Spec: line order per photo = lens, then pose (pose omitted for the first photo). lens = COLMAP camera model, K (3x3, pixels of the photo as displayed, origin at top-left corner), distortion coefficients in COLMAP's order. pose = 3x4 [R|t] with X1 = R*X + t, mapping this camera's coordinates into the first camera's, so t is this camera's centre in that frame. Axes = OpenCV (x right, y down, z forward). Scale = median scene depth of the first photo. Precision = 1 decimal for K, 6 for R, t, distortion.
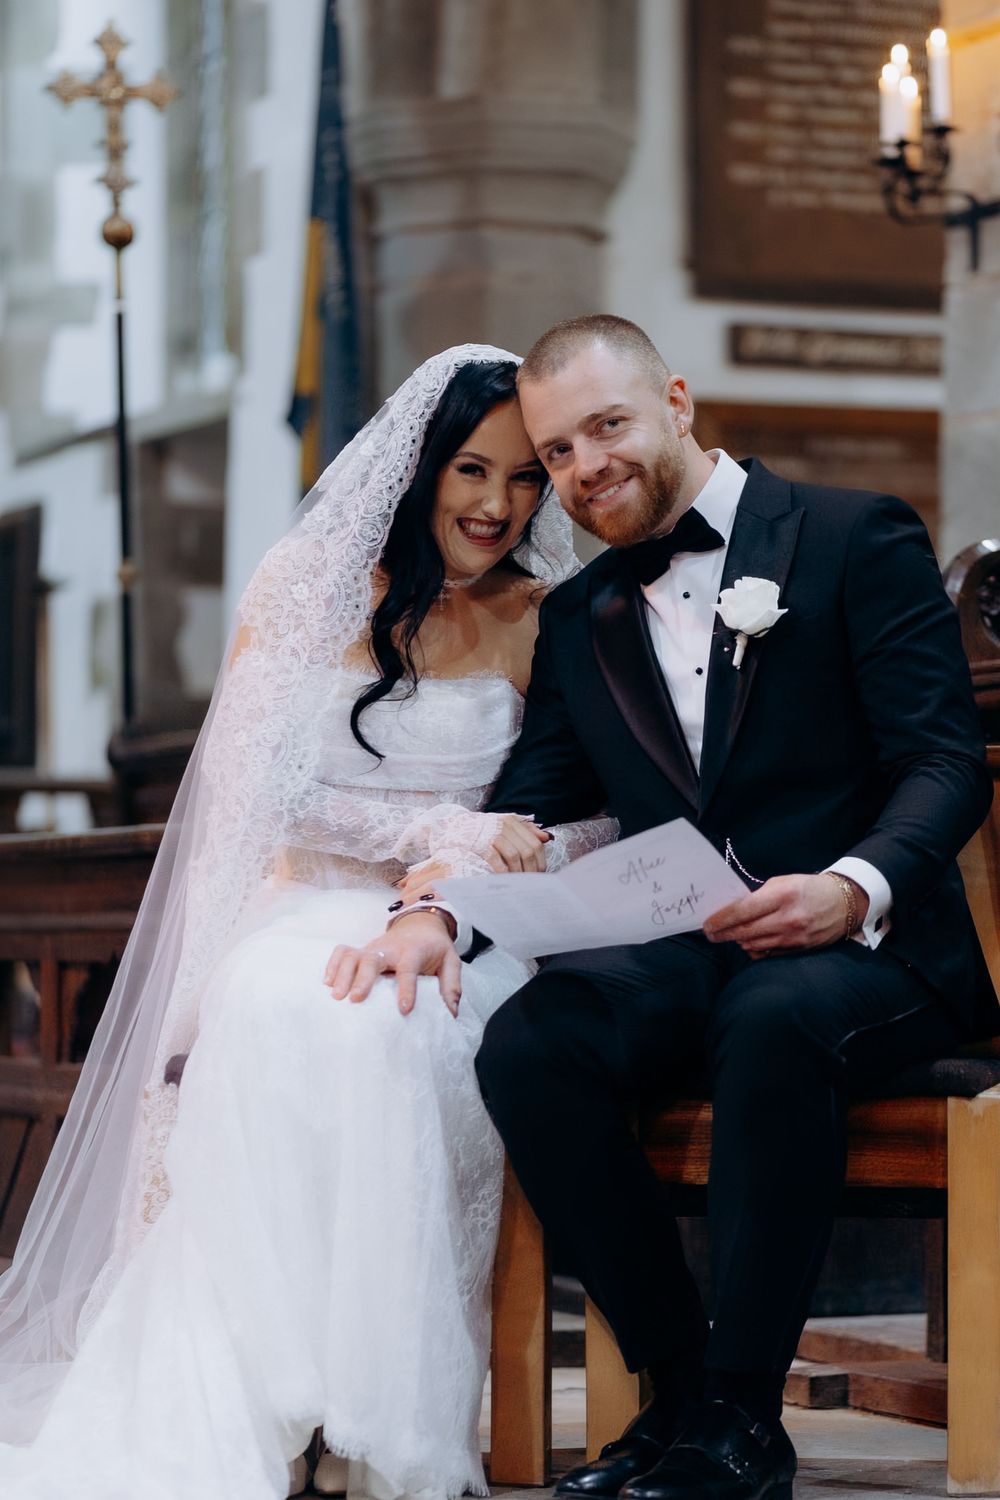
lens RADIAL K [[4673.9, 0, 500.0], [0, 4673.9, 750.0], [0, 0, 1]] dist [-0.105343, -1.129906]
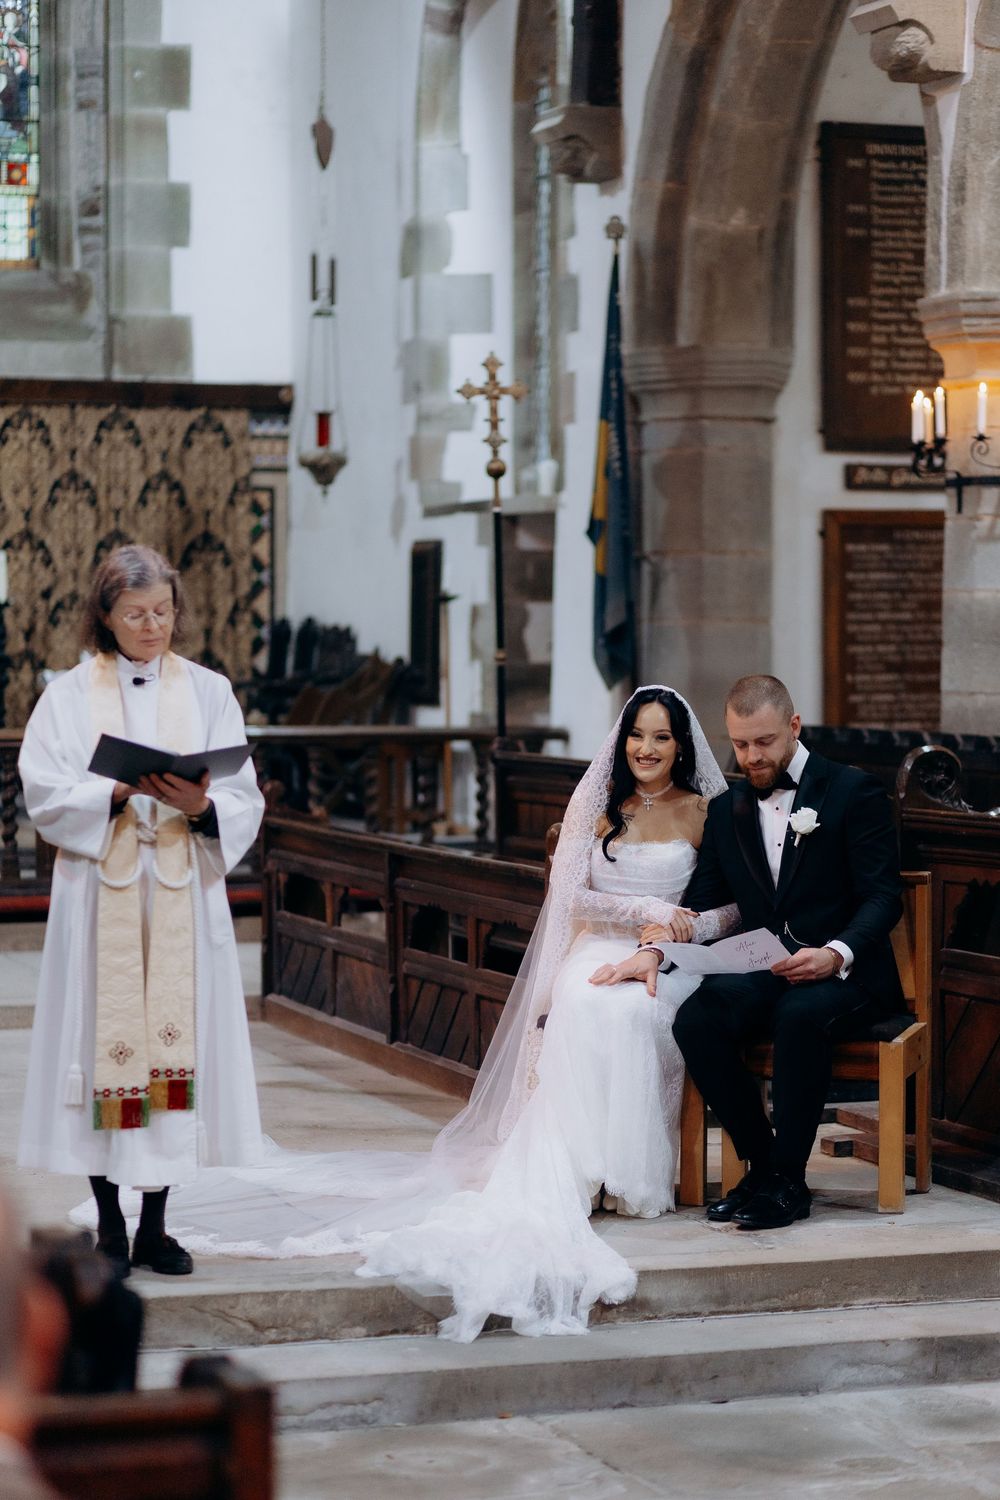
lens RADIAL K [[3762.6, 0, 500.0], [0, 3762.6, 750.0], [0, 0, 1]] dist [0.039196, -0.114409]
pose [[0.997756, 0.006931, -0.066600, 0.018386], [-0.001127, 0.996225, 0.086796, -0.129299], [0.066950, -0.086527, 0.993997, -0.474162]]
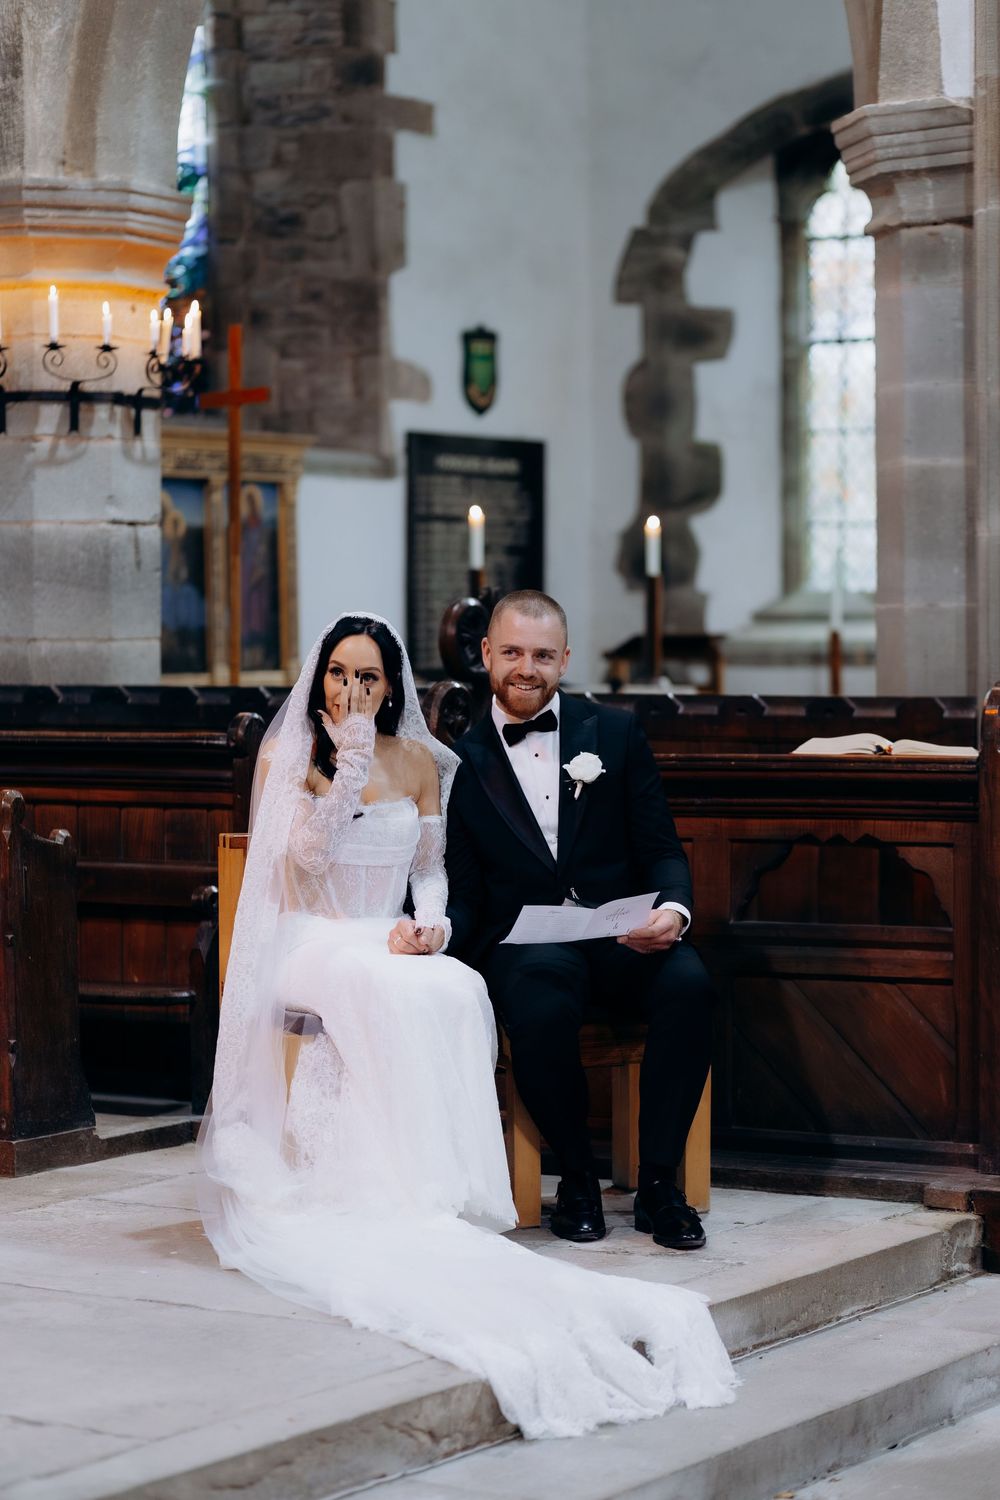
lens RADIAL K [[3762.6, 0, 500.0], [0, 3762.6, 750.0], [0, 0, 1]] dist [0.039196, -0.114409]
pose [[0.811260, -0.023358, 0.584219, -0.506208], [-0.028196, 0.996476, 0.078995, -0.093072], [-0.584006, -0.080558, 0.807742, -0.138853]]
